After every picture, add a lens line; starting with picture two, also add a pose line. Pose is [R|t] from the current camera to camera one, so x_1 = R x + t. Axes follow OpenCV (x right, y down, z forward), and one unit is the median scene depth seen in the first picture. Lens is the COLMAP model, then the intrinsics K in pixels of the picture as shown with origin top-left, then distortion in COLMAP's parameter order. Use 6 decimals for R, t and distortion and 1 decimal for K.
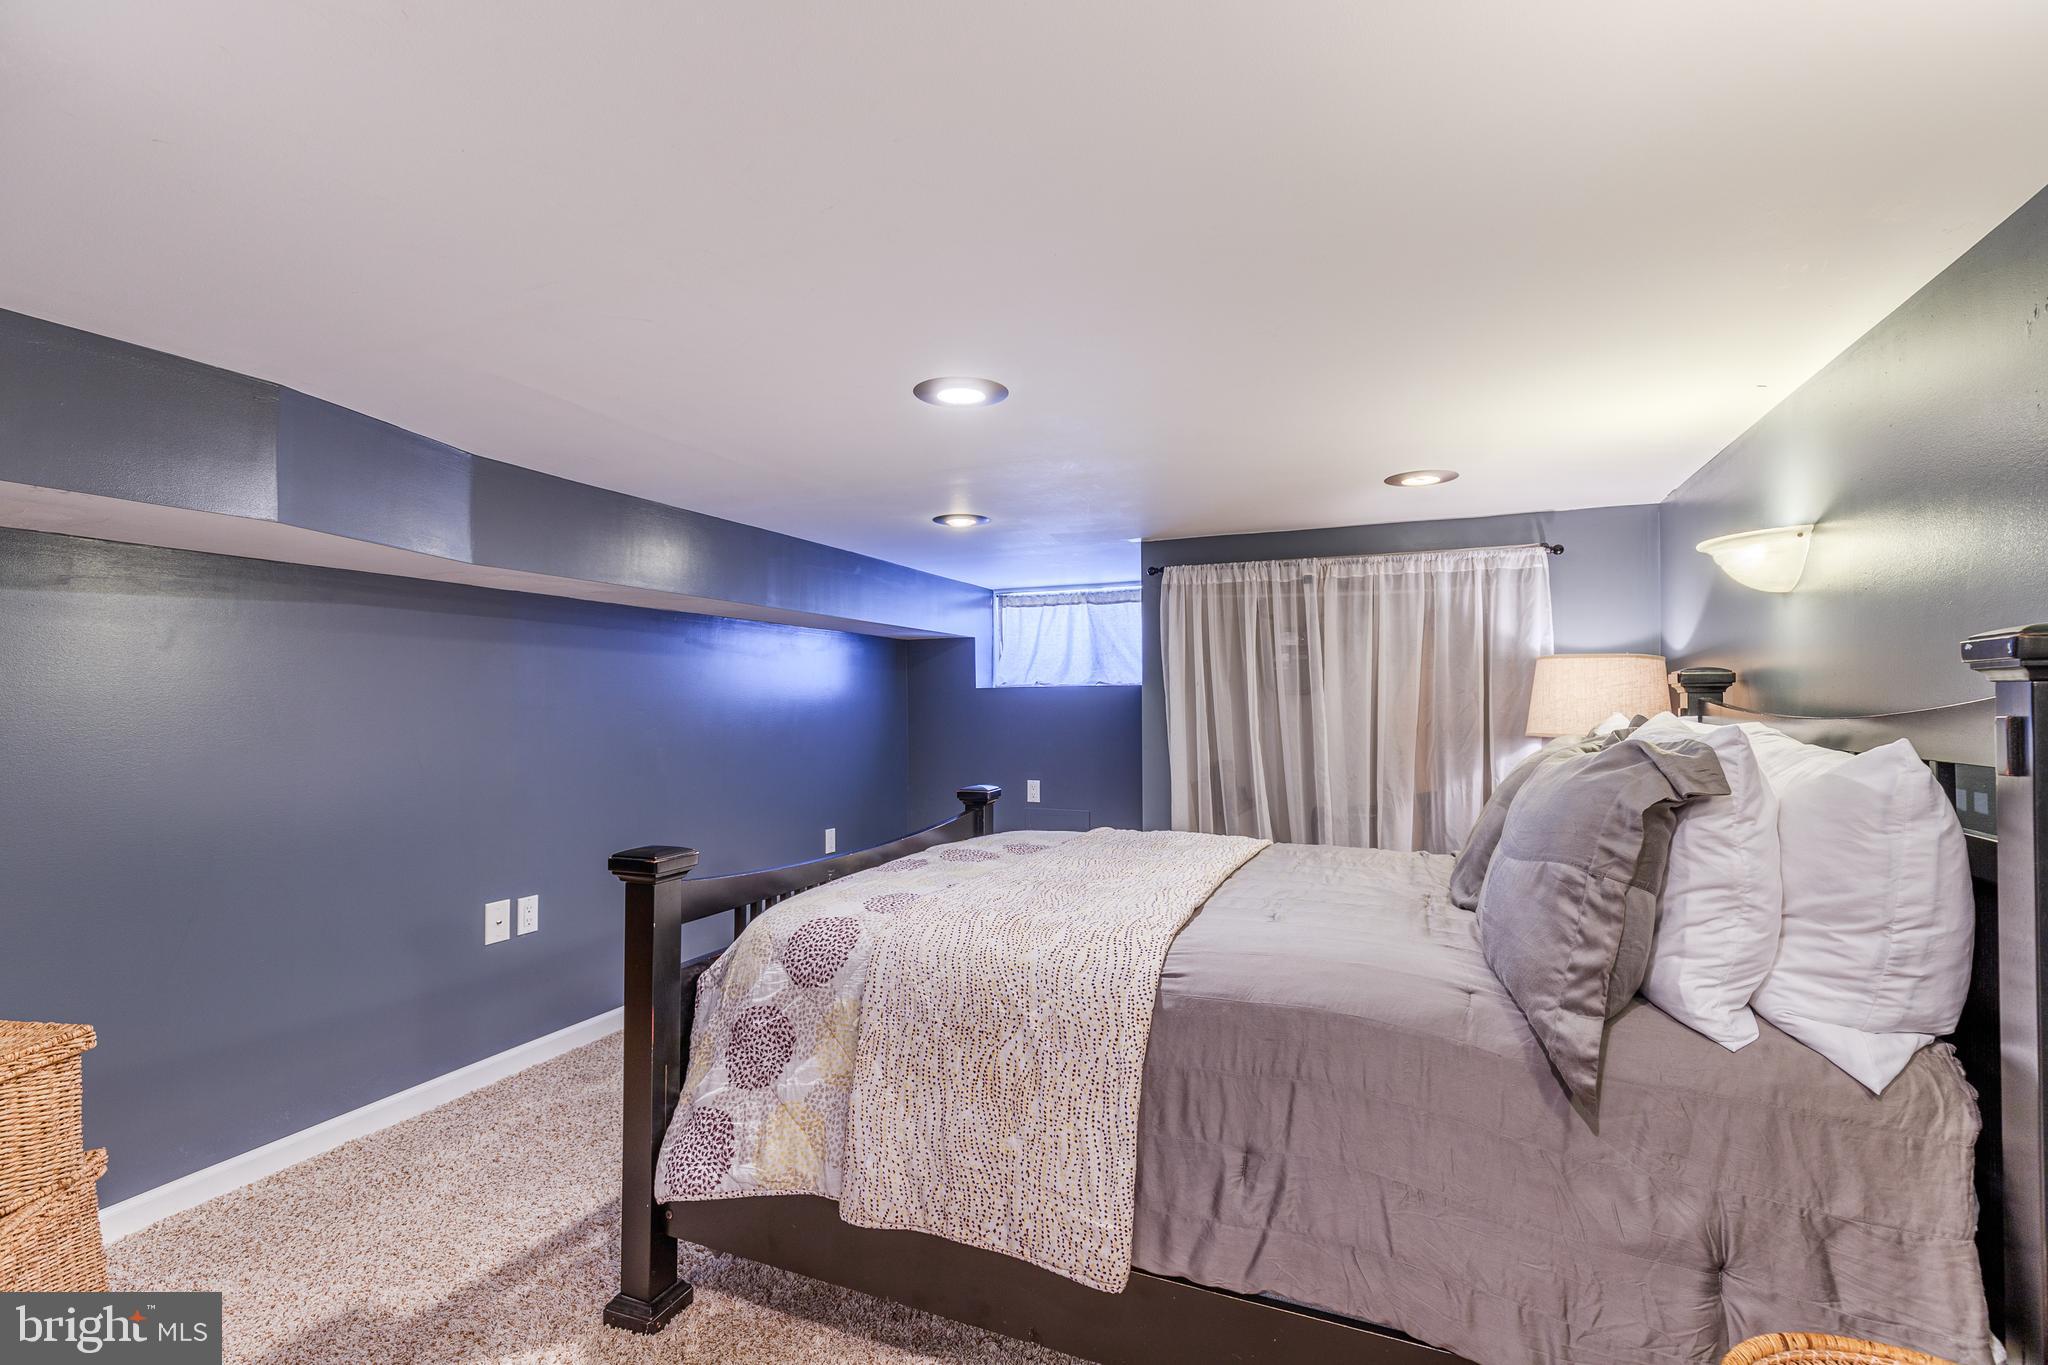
lens RADIAL K [[927.7, 0, 1026.5], [0, 927.7, 689.4], [0, 0, 1]] dist [0.013875, -0.004423]
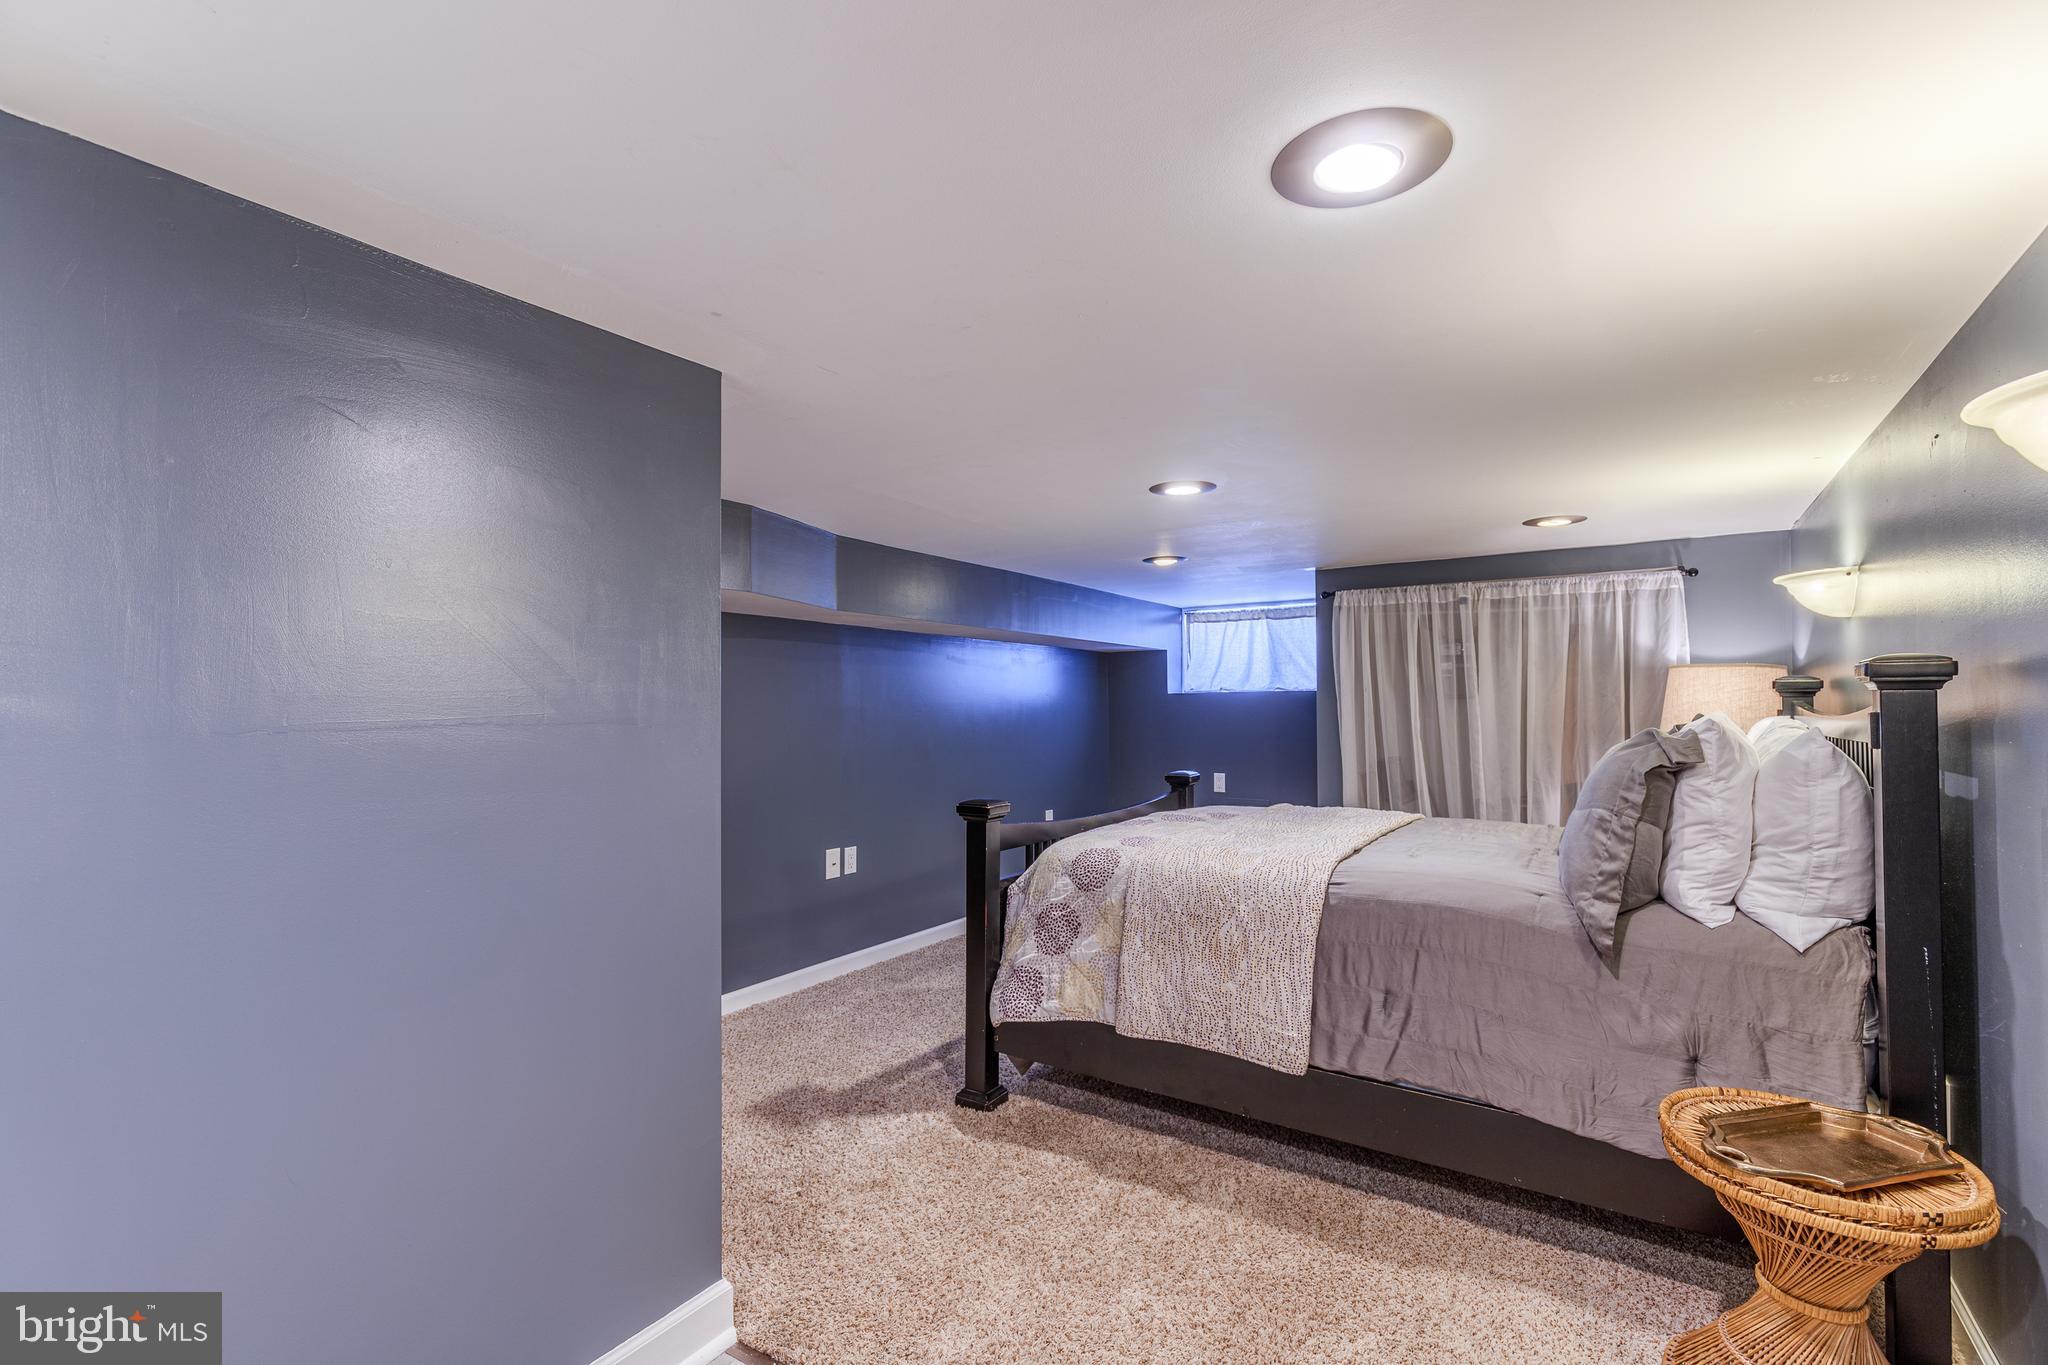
lens RADIAL K [[927.7, 0, 1026.5], [0, 927.7, 689.4], [0, 0, 1]] dist [0.013875, -0.004423]
pose [[0.983791, -0.003146, -0.179291, -0.061330], [0.002322, 0.999986, -0.004803, -0.003811], [0.179304, 0.004308, 0.983784, -0.529332]]
